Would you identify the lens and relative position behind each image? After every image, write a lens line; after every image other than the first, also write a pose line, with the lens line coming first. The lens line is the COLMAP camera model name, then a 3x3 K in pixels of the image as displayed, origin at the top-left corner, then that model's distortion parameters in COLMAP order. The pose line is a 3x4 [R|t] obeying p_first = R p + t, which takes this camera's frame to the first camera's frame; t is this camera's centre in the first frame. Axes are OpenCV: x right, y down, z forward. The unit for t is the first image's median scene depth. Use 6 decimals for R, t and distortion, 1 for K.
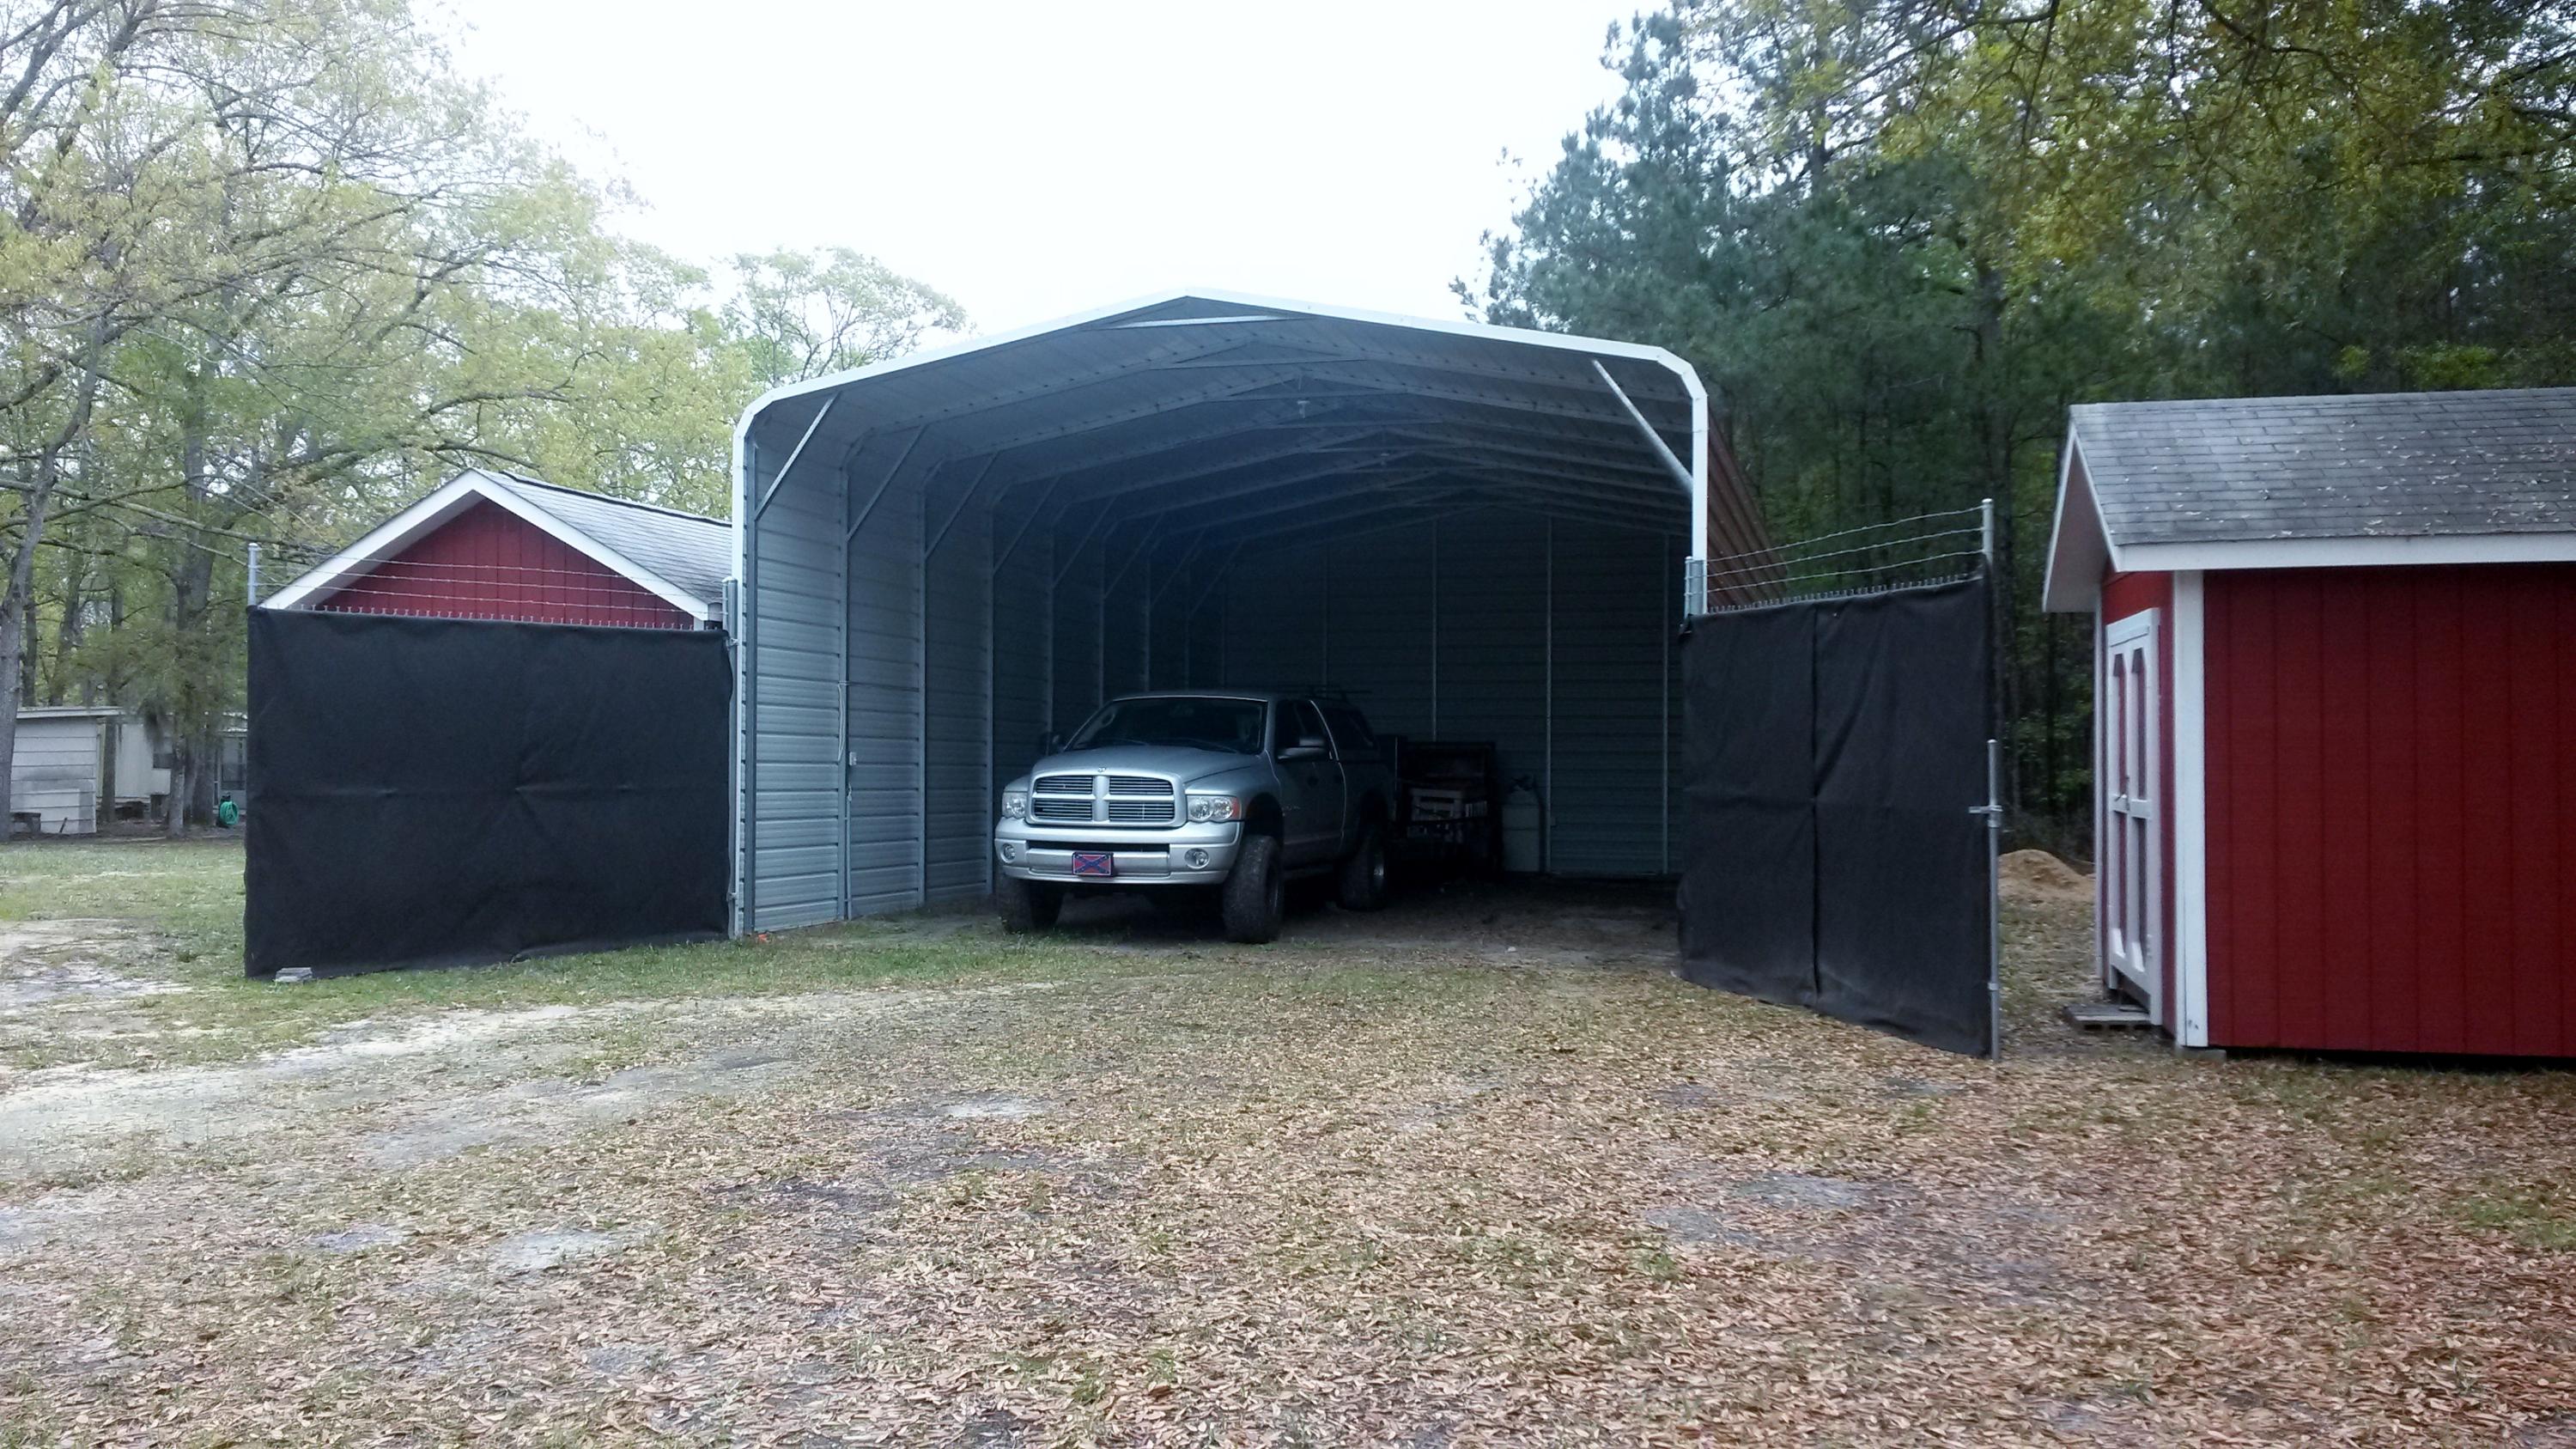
lens RADIAL K [[2063.0, 0, 1347.8], [0, 2063.0, 750.8], [0, 0, 1]] dist [0.090204, -0.119372]
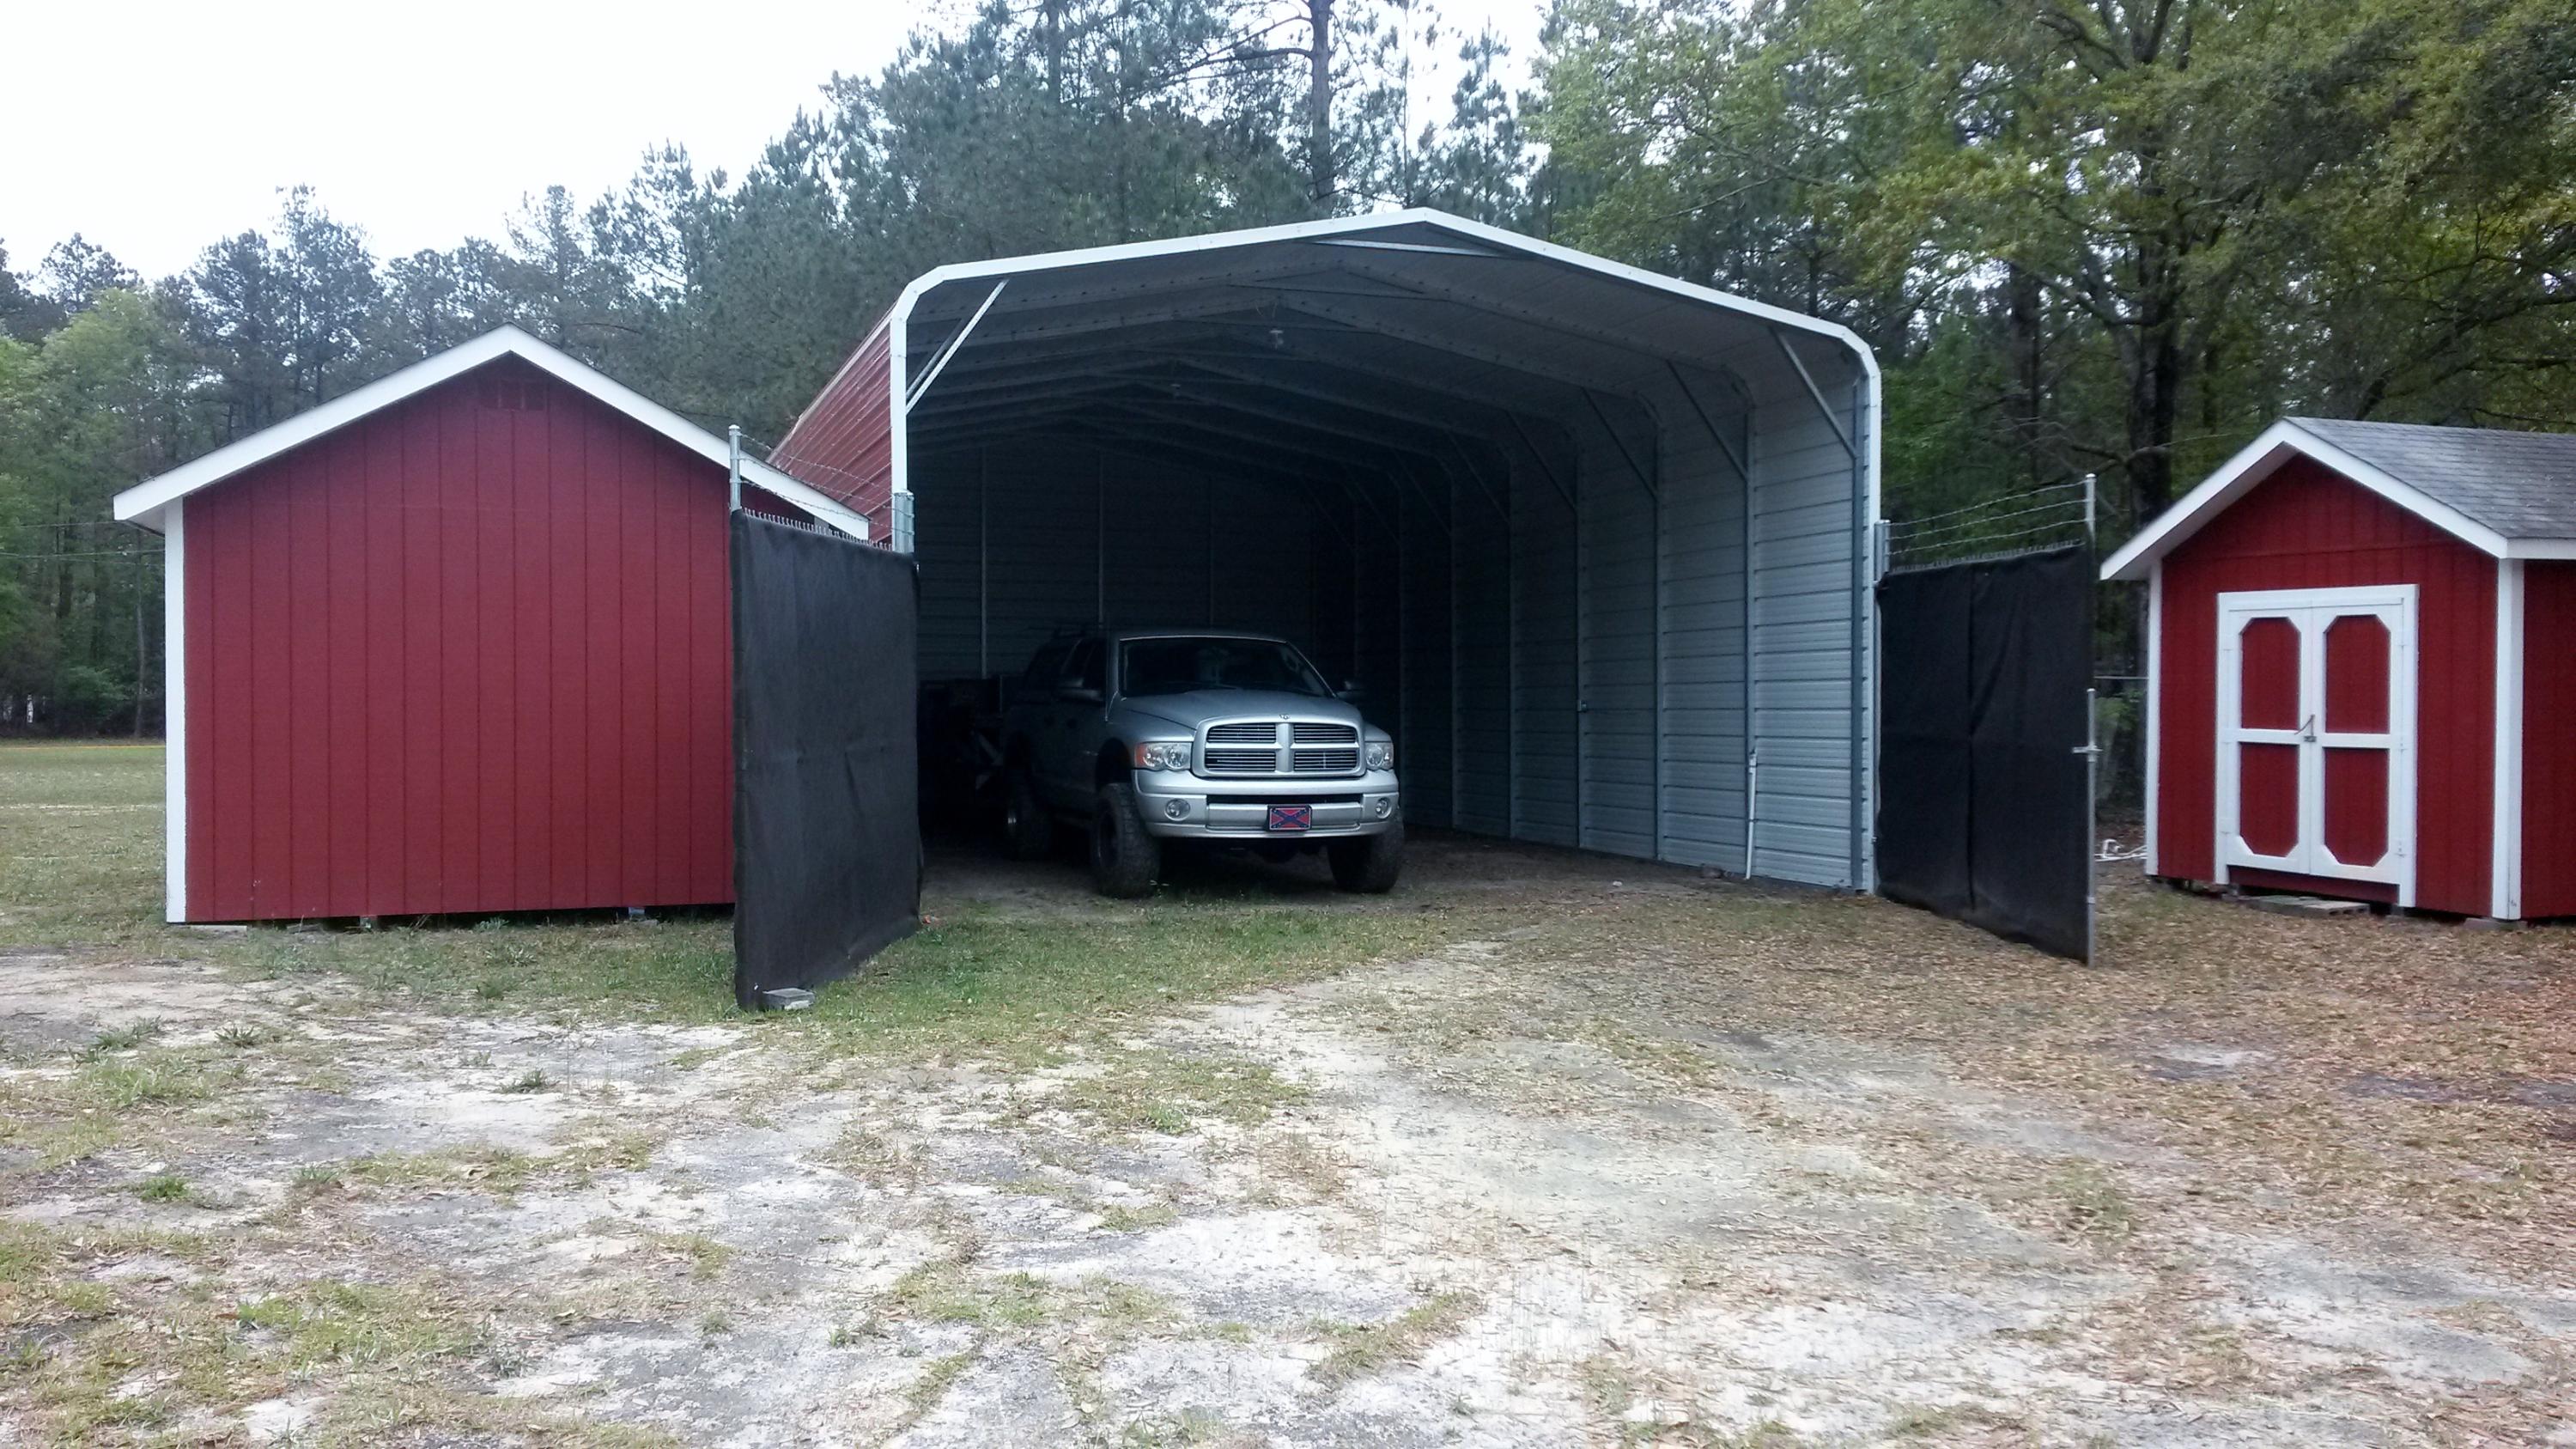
lens RADIAL K [[2063.0, 0, 1294.1], [0, 2063.0, 714.6], [0, 0, 1]] dist [0.090204, -0.119372]
pose [[0.829429, -0.011538, 0.558493, -0.635488], [0.000376, 0.999798, 0.020095, -0.010413], [-0.558612, -0.016457, 0.829266, 0.224815]]
